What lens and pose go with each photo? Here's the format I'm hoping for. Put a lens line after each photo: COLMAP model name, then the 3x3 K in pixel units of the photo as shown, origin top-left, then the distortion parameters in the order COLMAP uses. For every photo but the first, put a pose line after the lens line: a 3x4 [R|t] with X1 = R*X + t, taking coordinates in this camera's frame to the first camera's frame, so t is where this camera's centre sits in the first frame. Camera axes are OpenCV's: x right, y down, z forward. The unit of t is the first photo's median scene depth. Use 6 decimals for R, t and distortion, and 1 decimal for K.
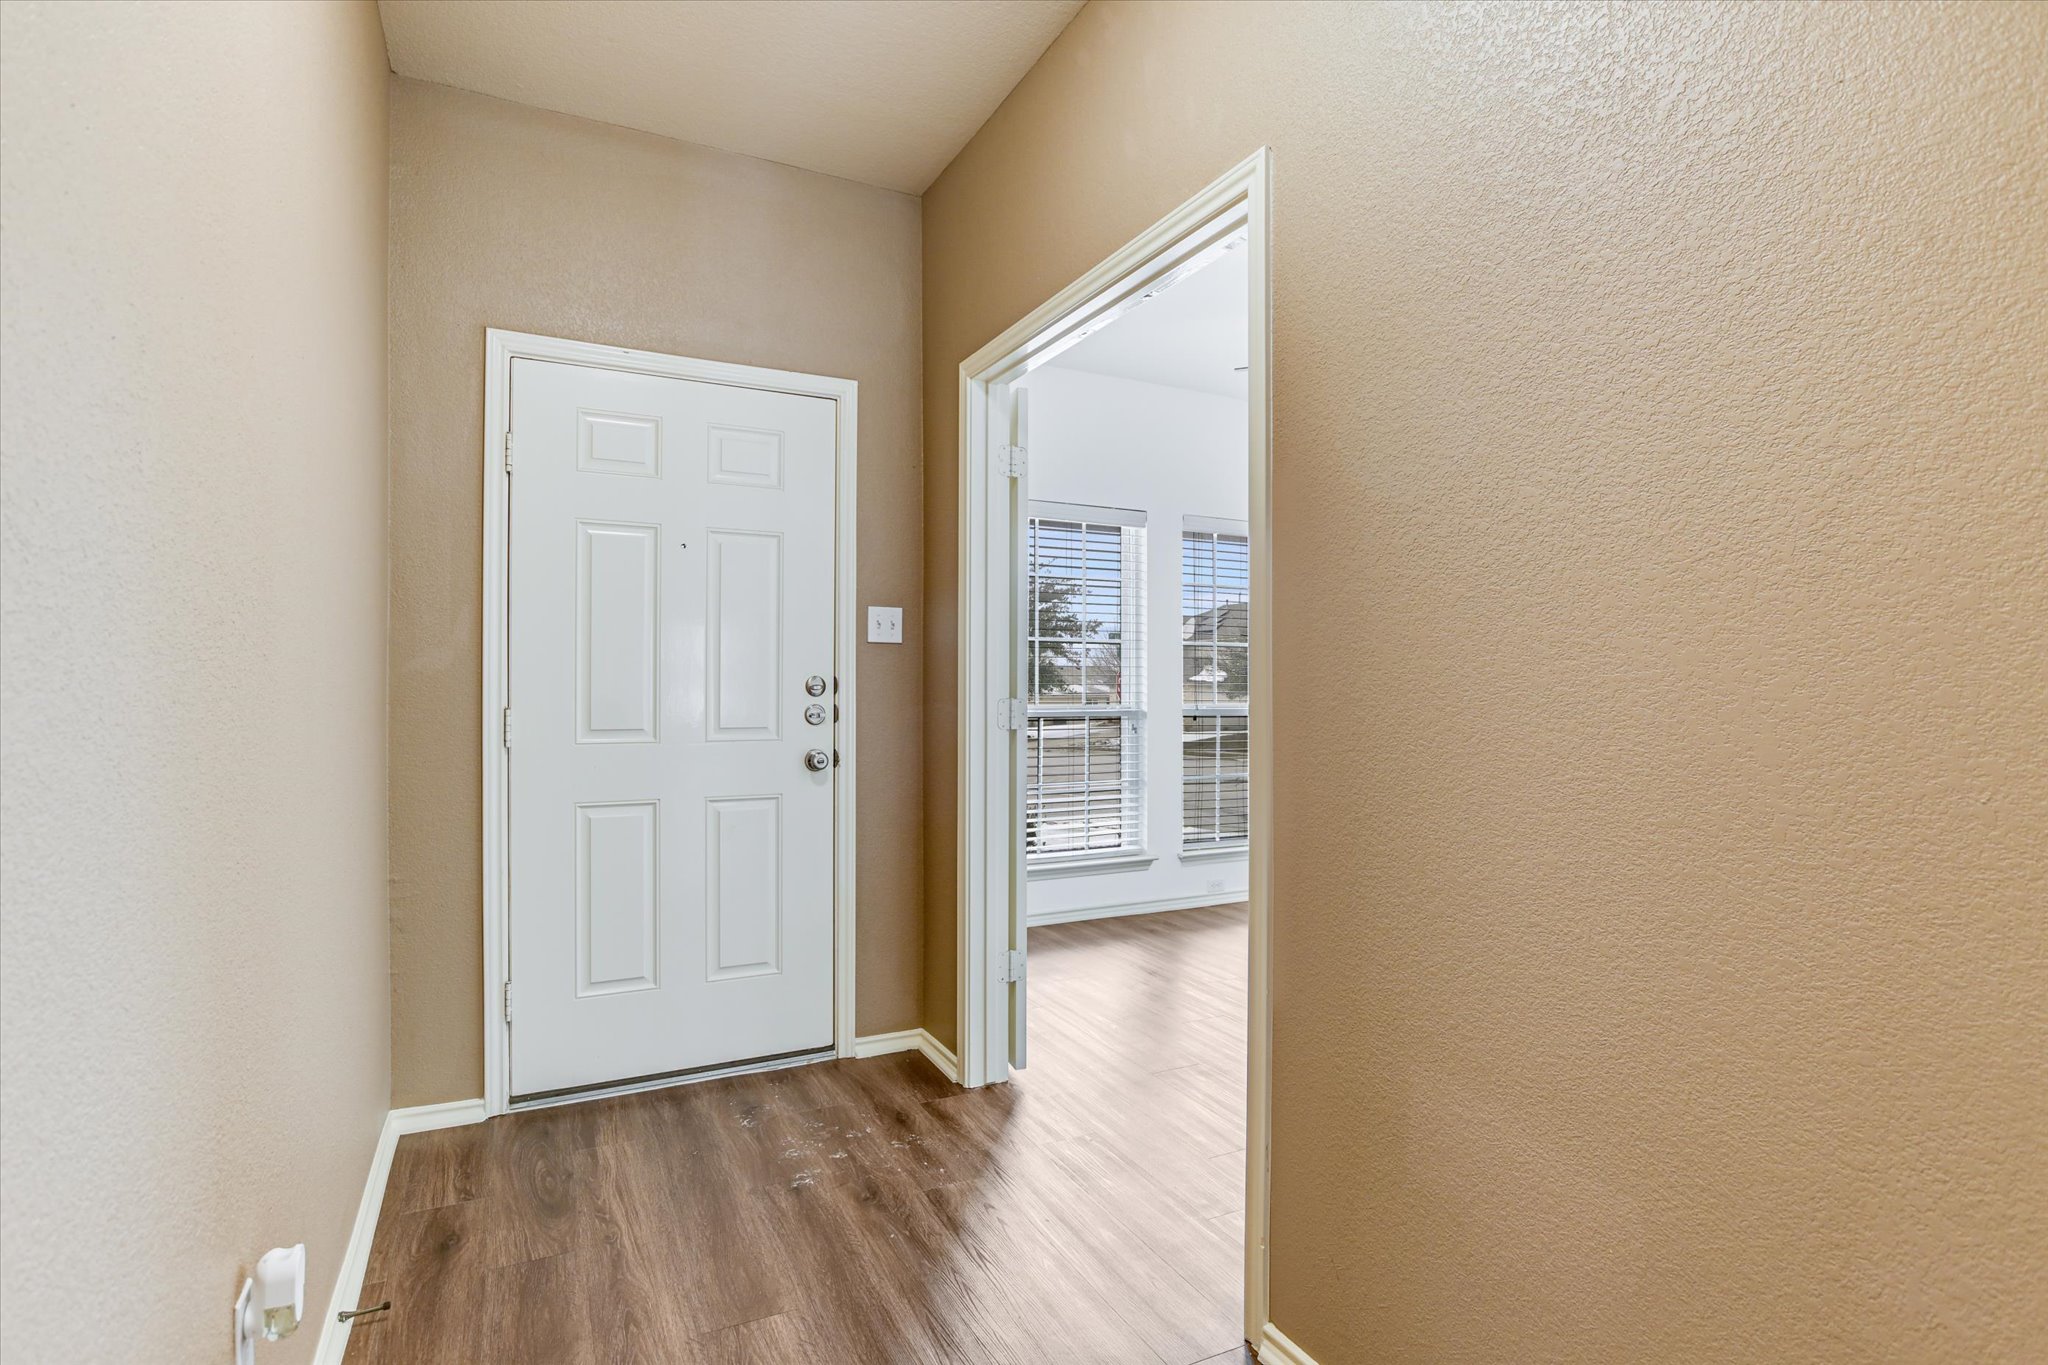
lens RADIAL K [[1013.3, 0, 1010.3], [0, 1013.3, 684.0], [0, 0, 1]] dist [-0.024480, -0.000231]
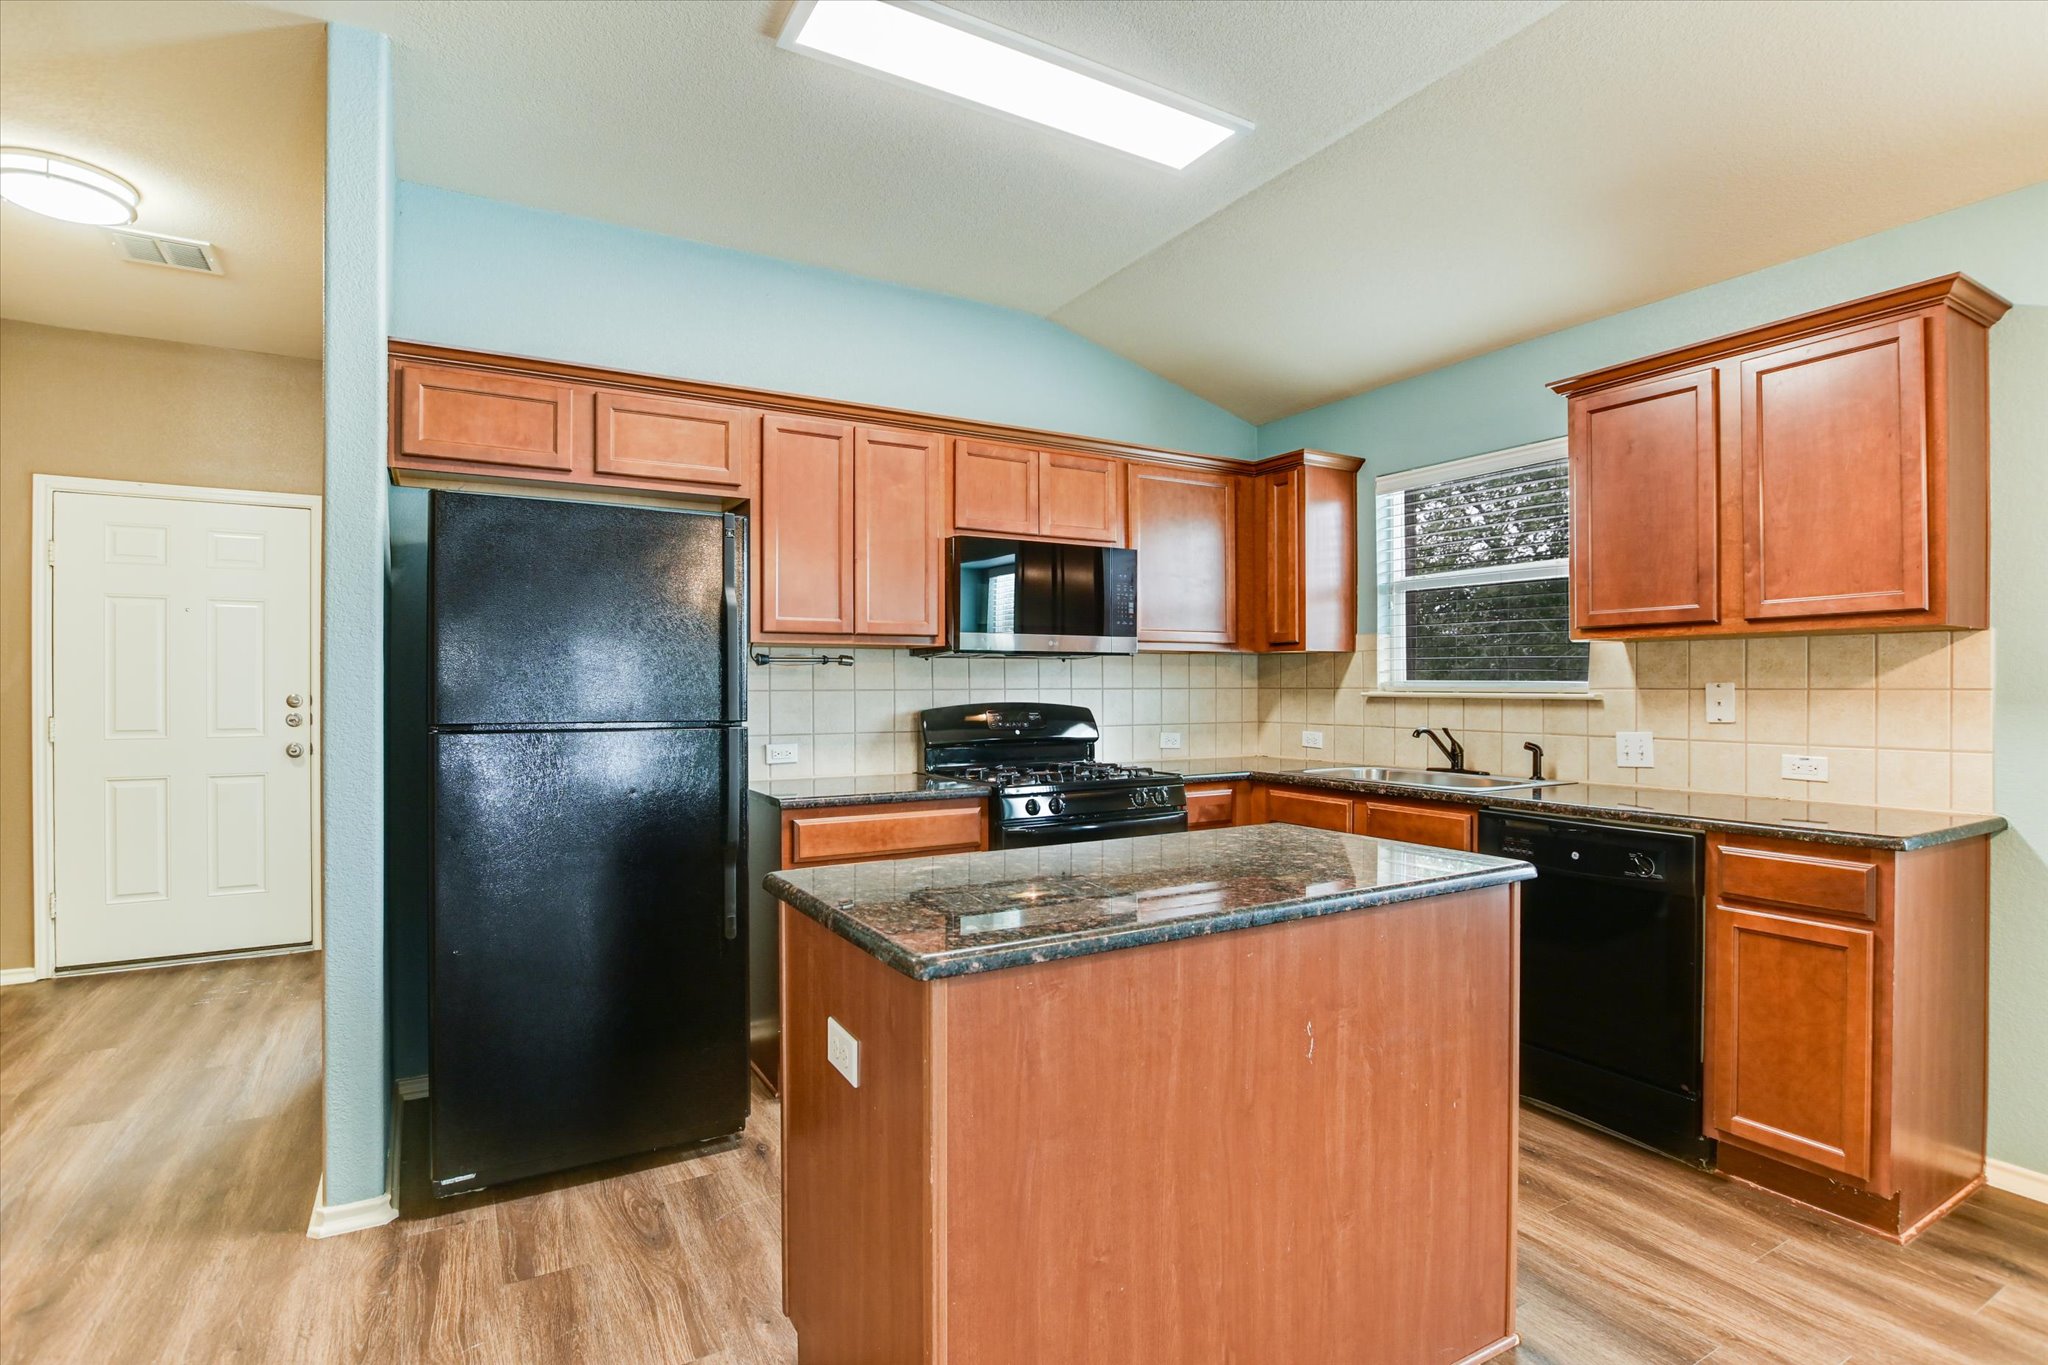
lens RADIAL K [[1012.8, 0, 1024.0], [0, 1012.8, 682.5], [0, 0, 1]] dist [-0.024384, 0.000385]
pose [[0.997493, -0.002560, 0.070713, 0.840626], [0.002683, 0.999995, -0.001647, -0.021098], [-0.070709, 0.001833, 0.997495, -0.595197]]
